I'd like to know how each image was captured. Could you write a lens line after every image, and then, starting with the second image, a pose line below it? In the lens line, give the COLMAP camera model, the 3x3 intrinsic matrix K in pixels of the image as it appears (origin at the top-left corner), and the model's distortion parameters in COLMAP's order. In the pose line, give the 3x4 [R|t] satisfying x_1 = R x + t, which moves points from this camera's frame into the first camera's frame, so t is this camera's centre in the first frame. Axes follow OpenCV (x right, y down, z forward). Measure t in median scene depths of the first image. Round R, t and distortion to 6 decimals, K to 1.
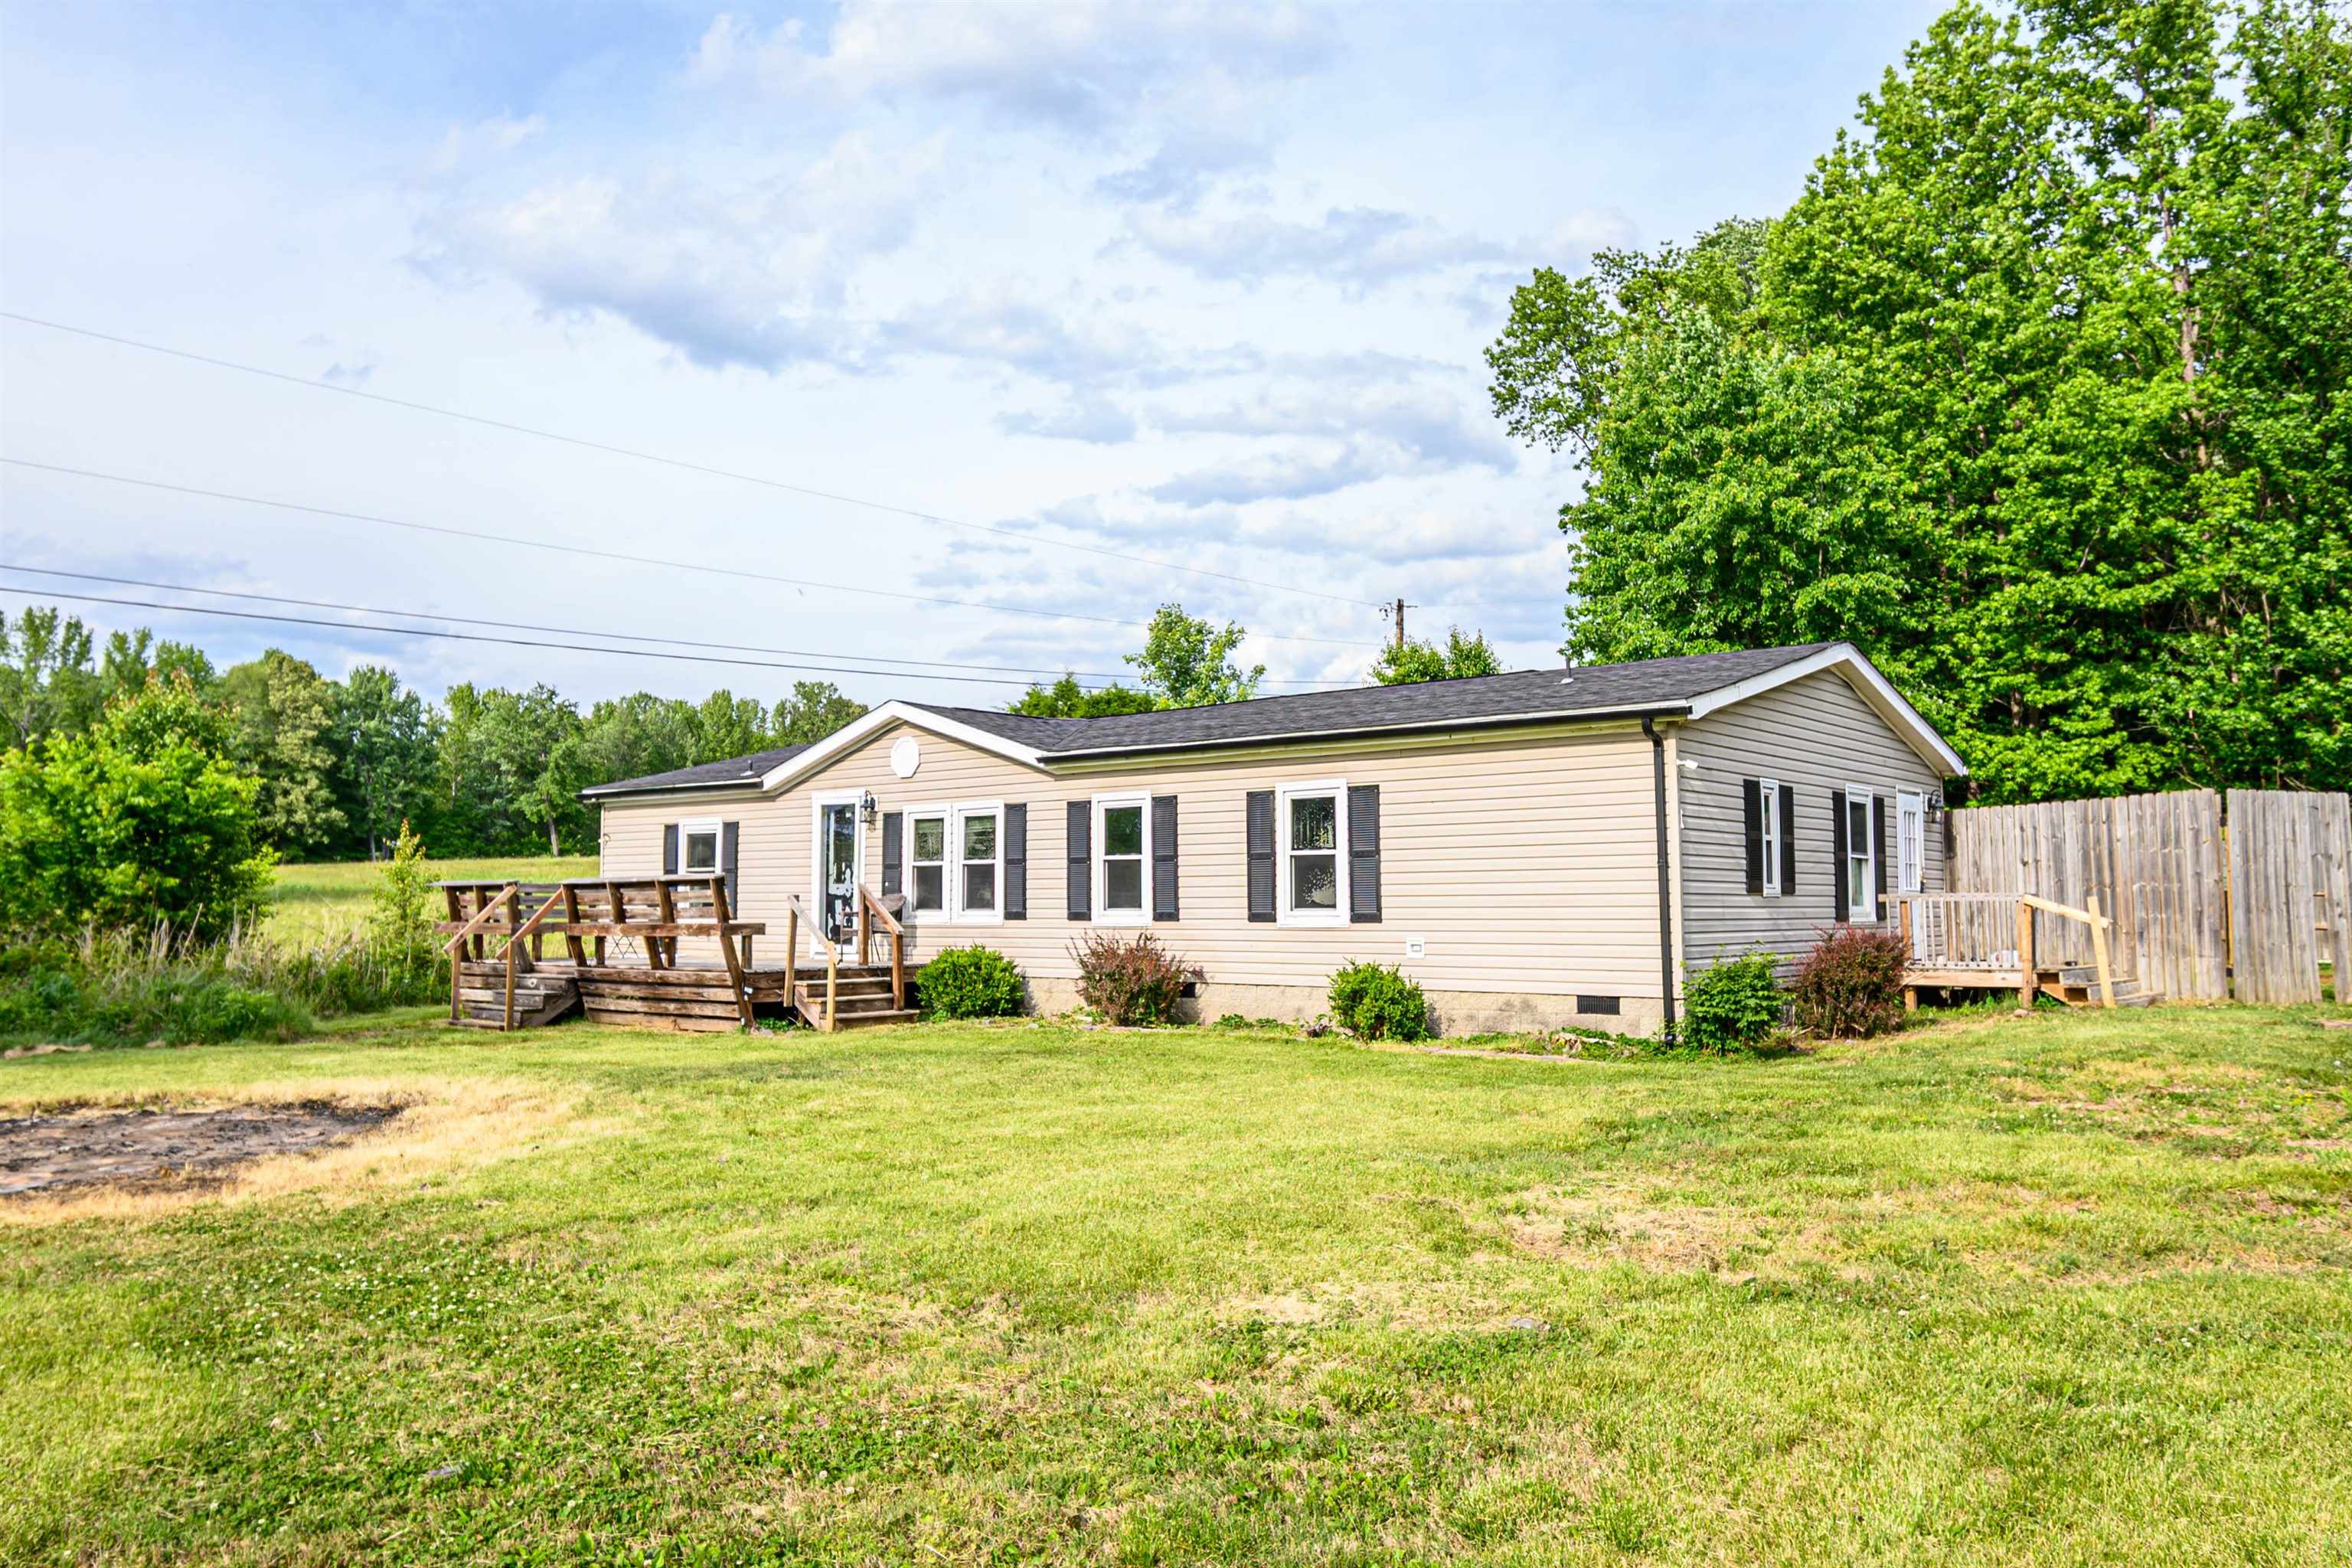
lens RADIAL K [[1614.0, 0, 1174.4], [0, 1614.0, 746.5], [0, 0, 1]] dist [0.044116, 0.006994]
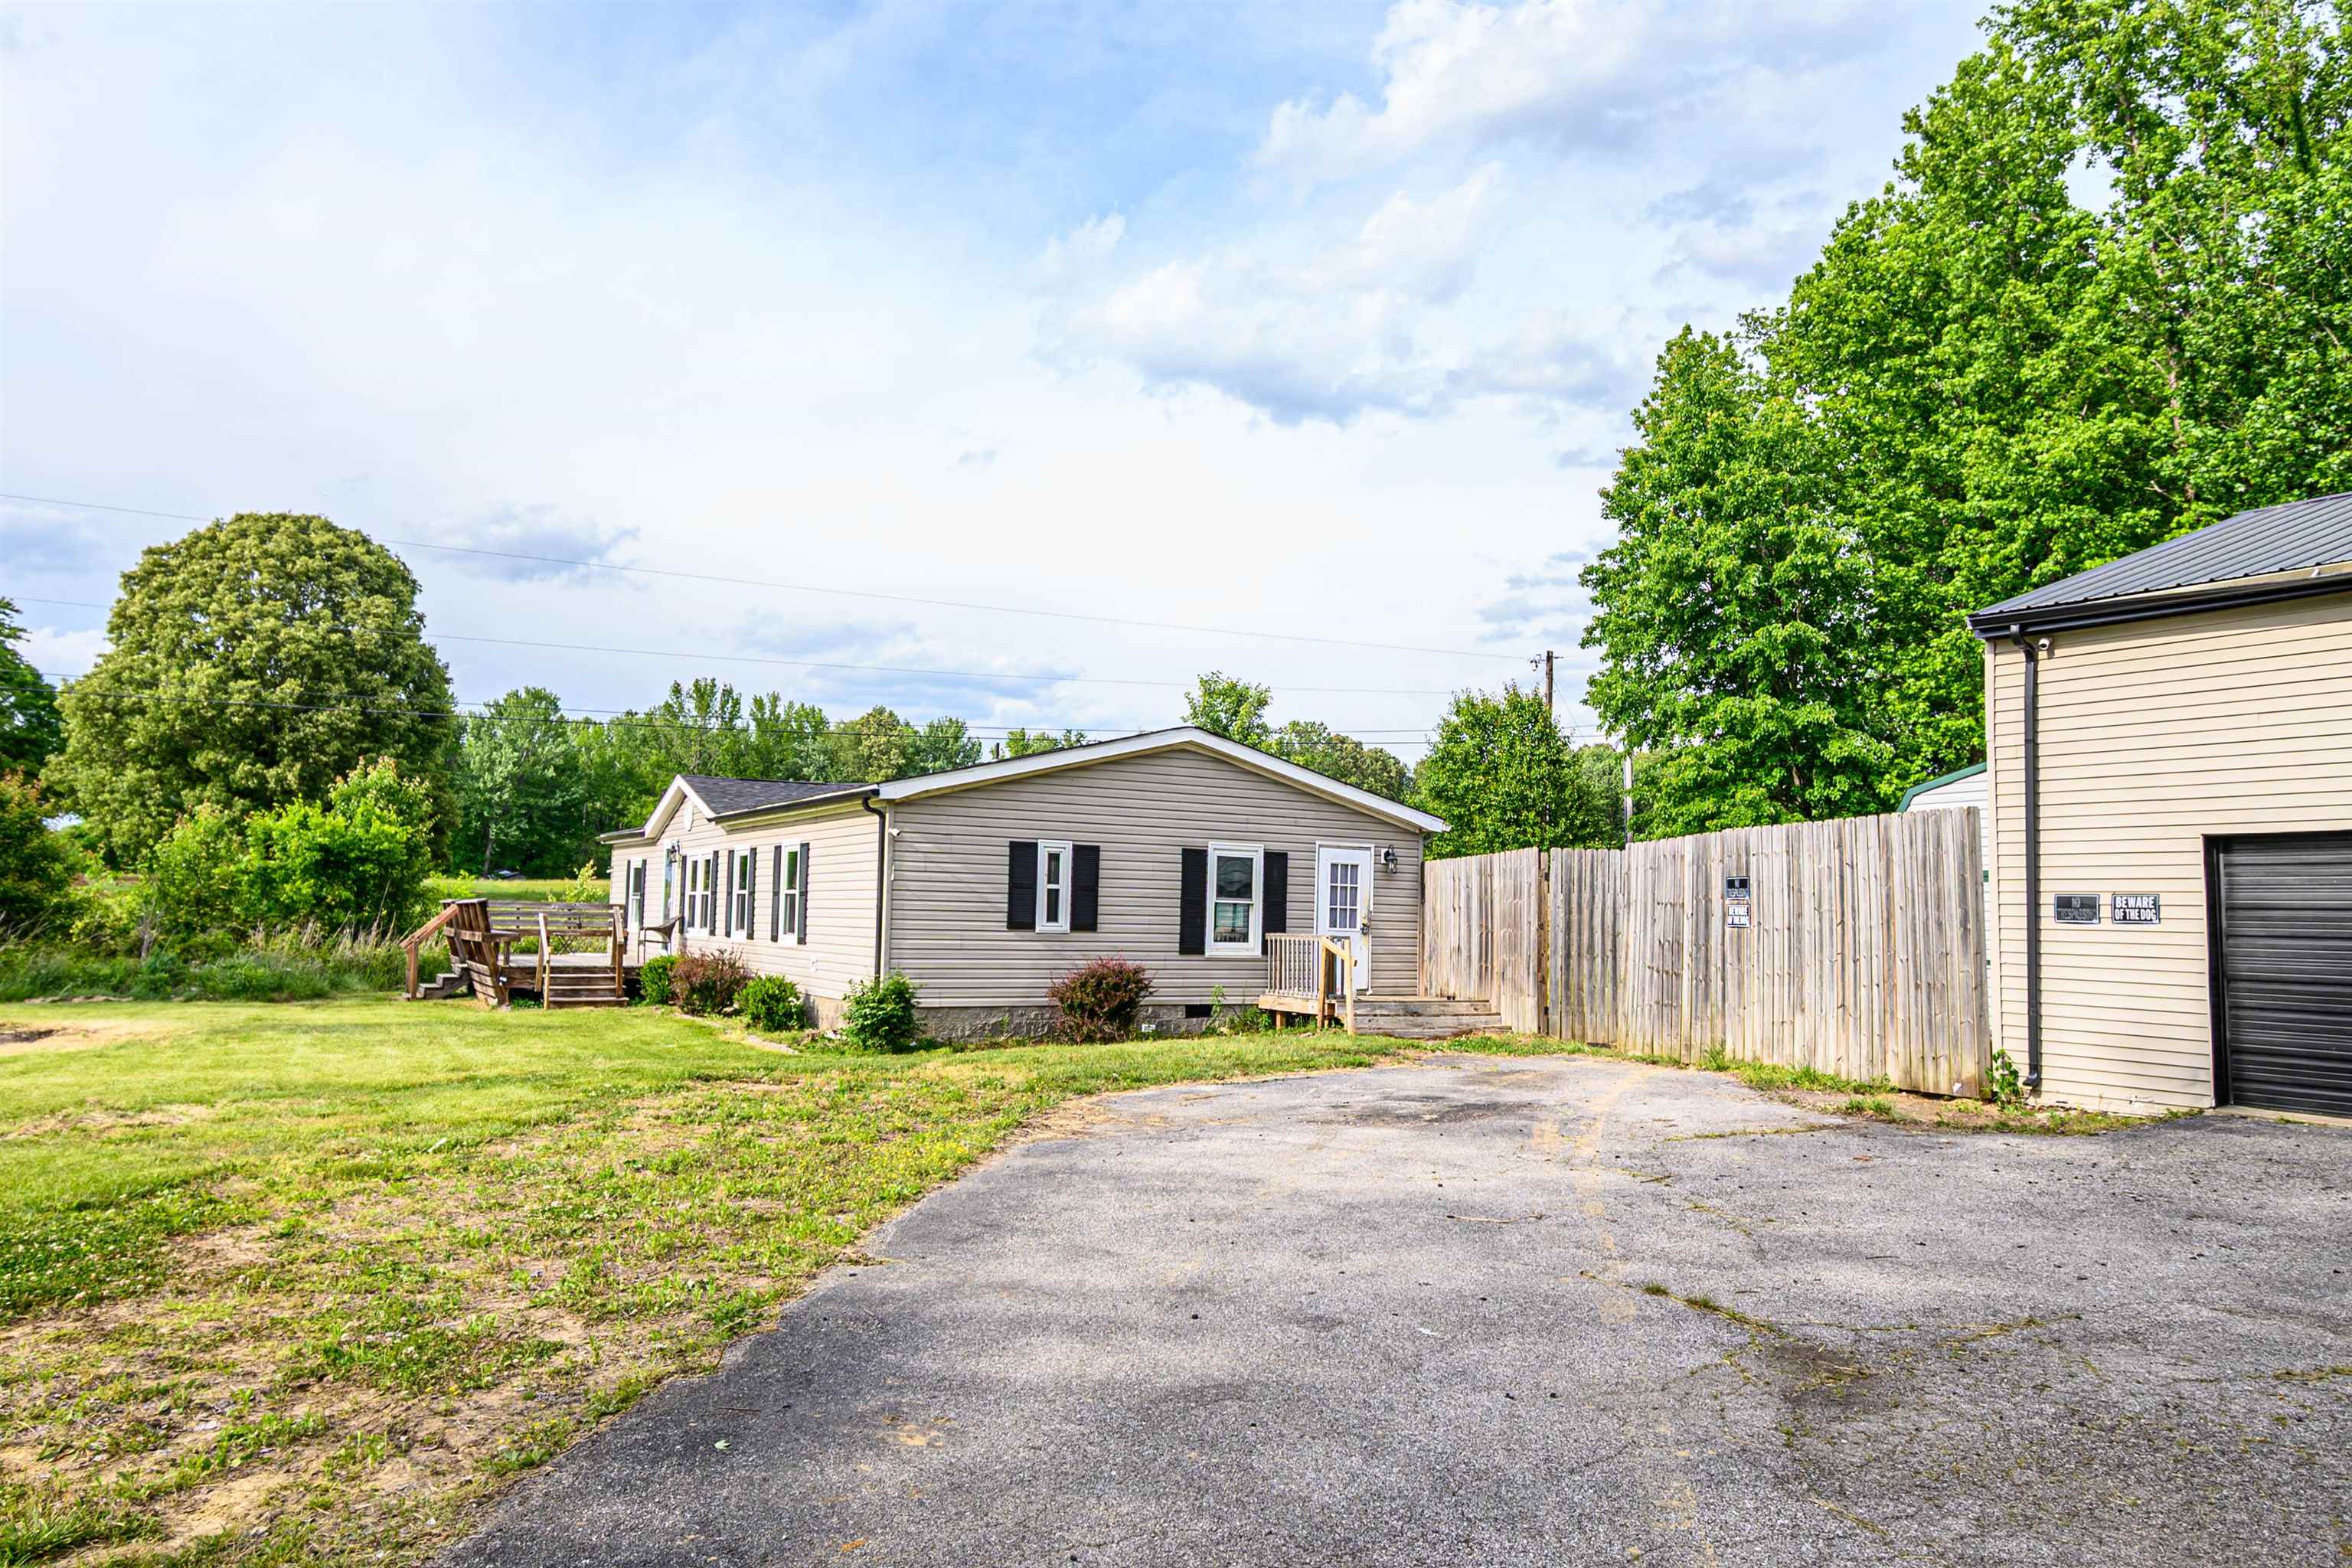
lens RADIAL K [[1560.2, 0, 1191.6], [0, 1560.2, 790.9], [0, 0, 1]] dist [0.016899, -0.004281]
pose [[0.942112, -0.002716, -0.335287, 0.338285], [0.005768, 0.999950, 0.008108, -0.011140], [0.335248, -0.009572, 0.942081, -0.049486]]
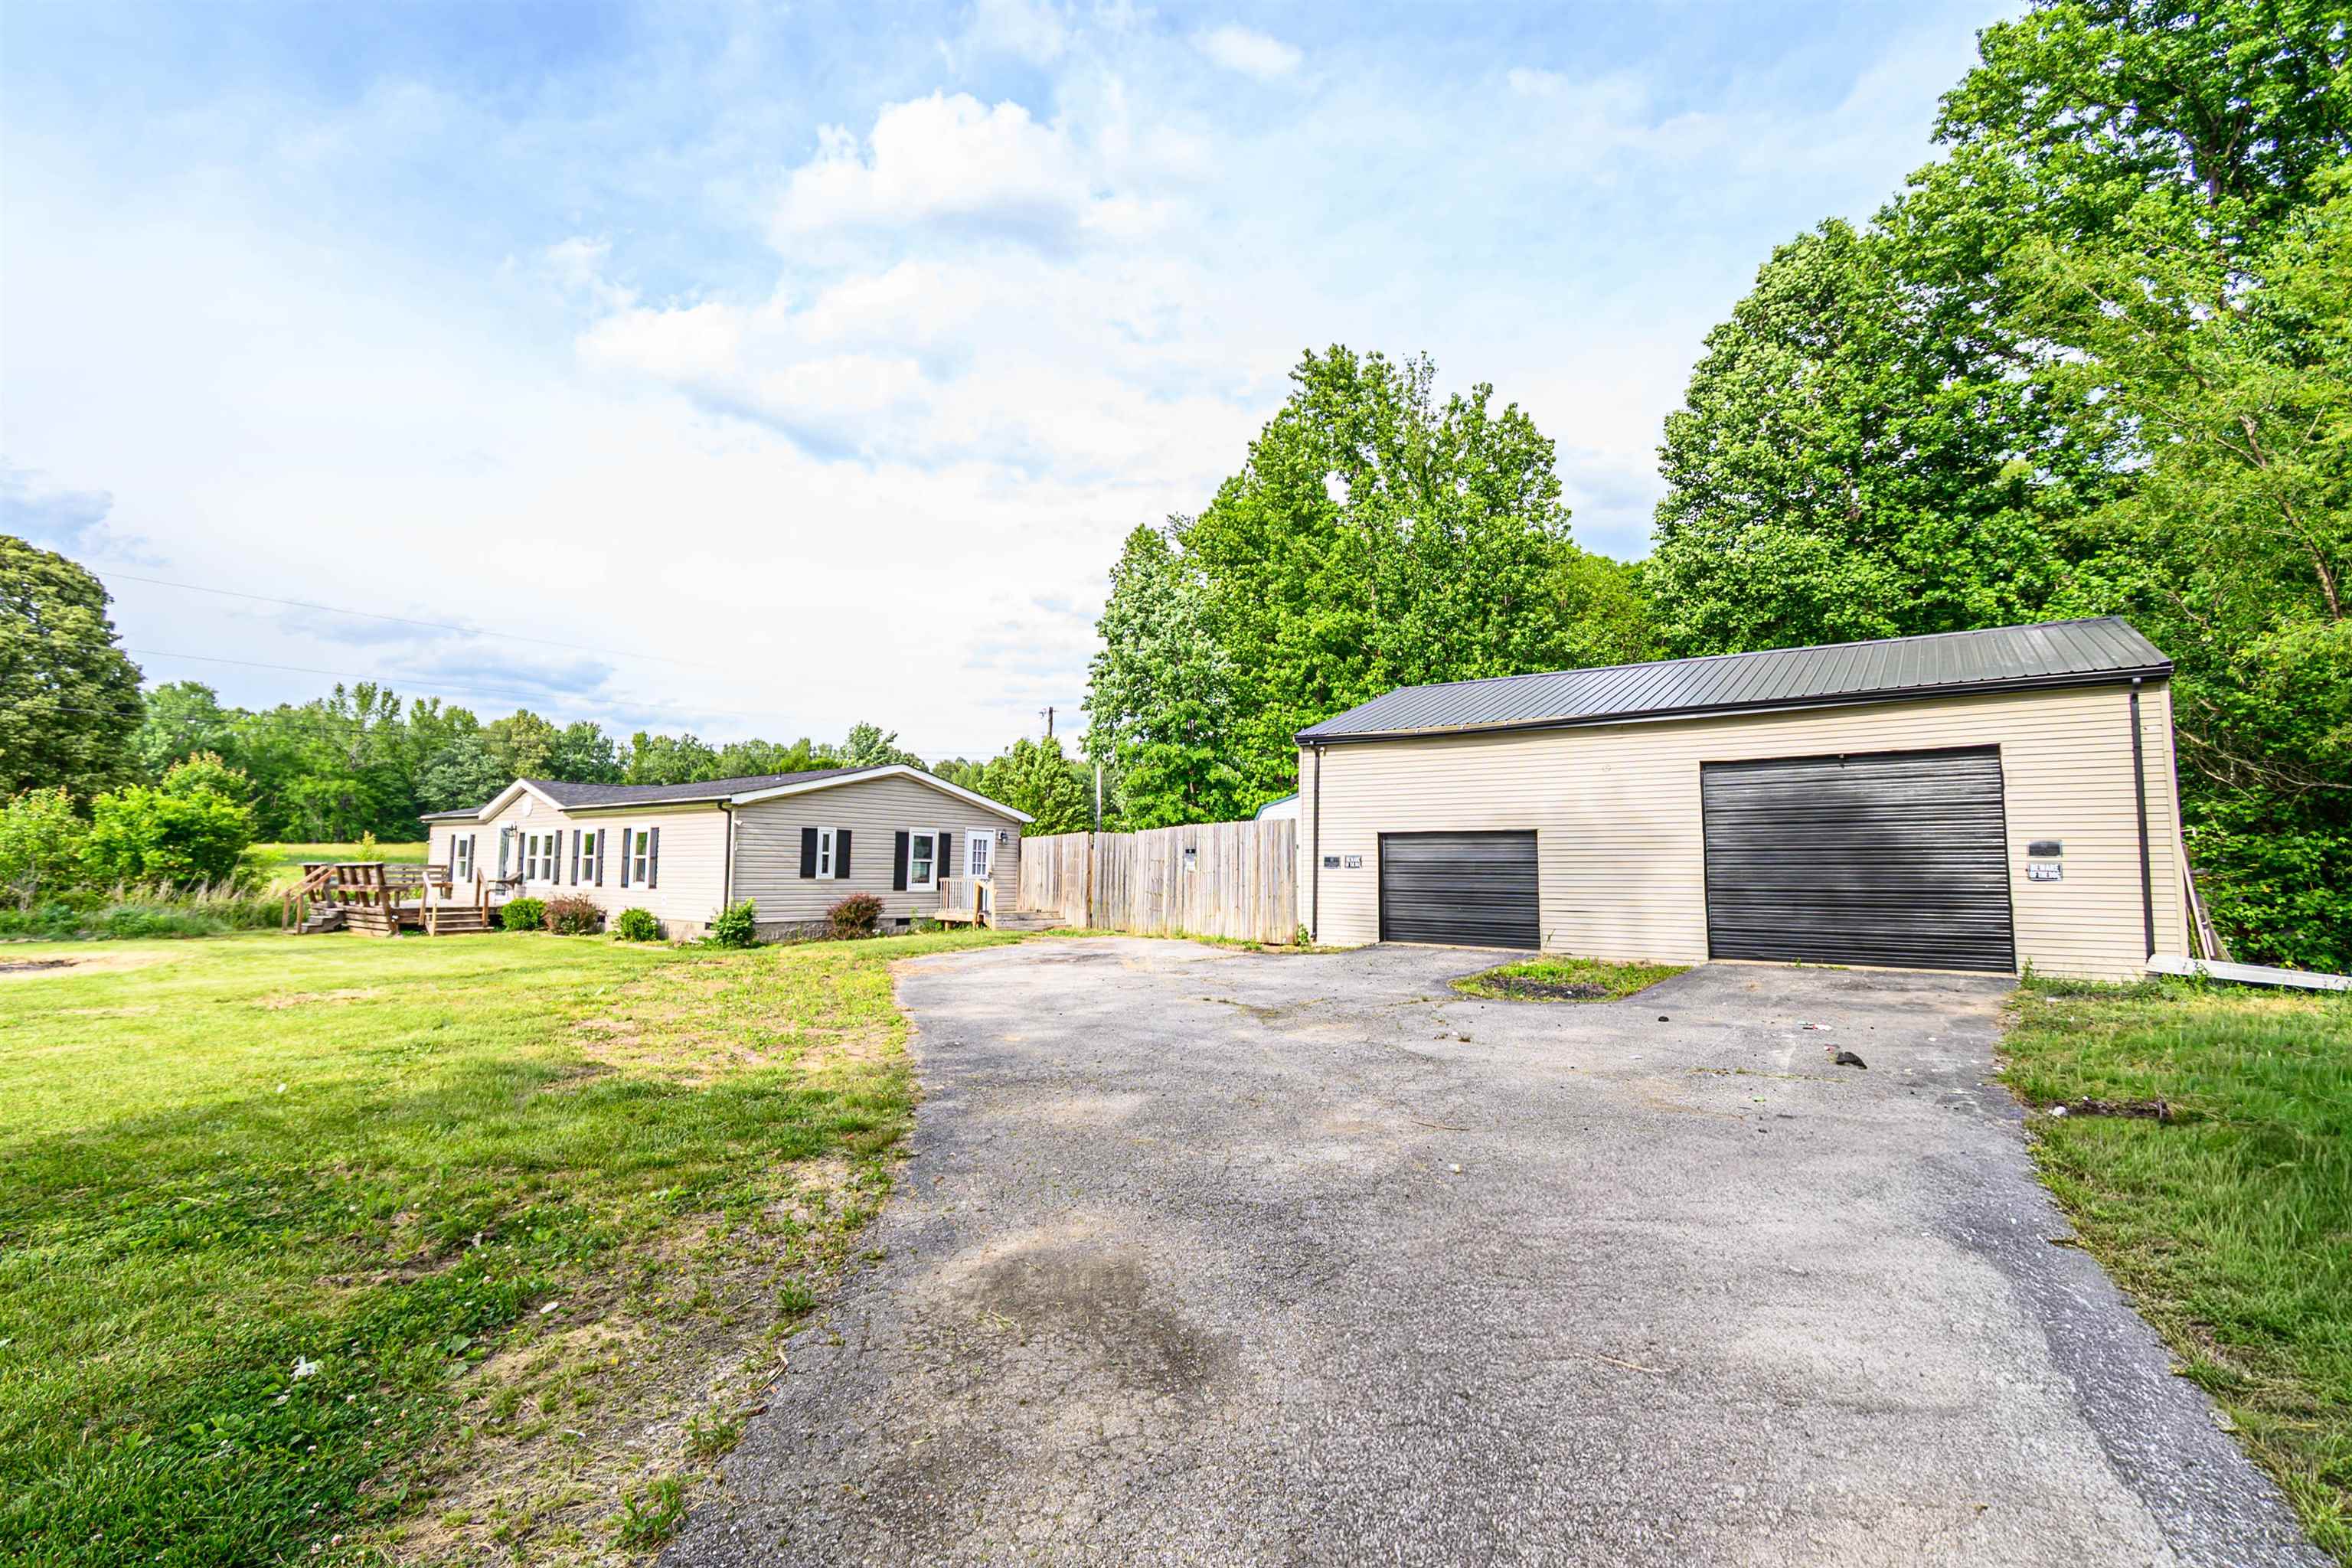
lens RADIAL K [[1031.8, 0, 1178.4], [0, 1031.8, 774.7], [0, 0, 1]] dist [0.006131, -0.002753]
pose [[0.999246, 0.017399, 0.034713, 0.310019], [-0.017354, 0.999848, -0.001588, -0.023075], [-0.034735, 0.000984, 0.999396, -0.178235]]
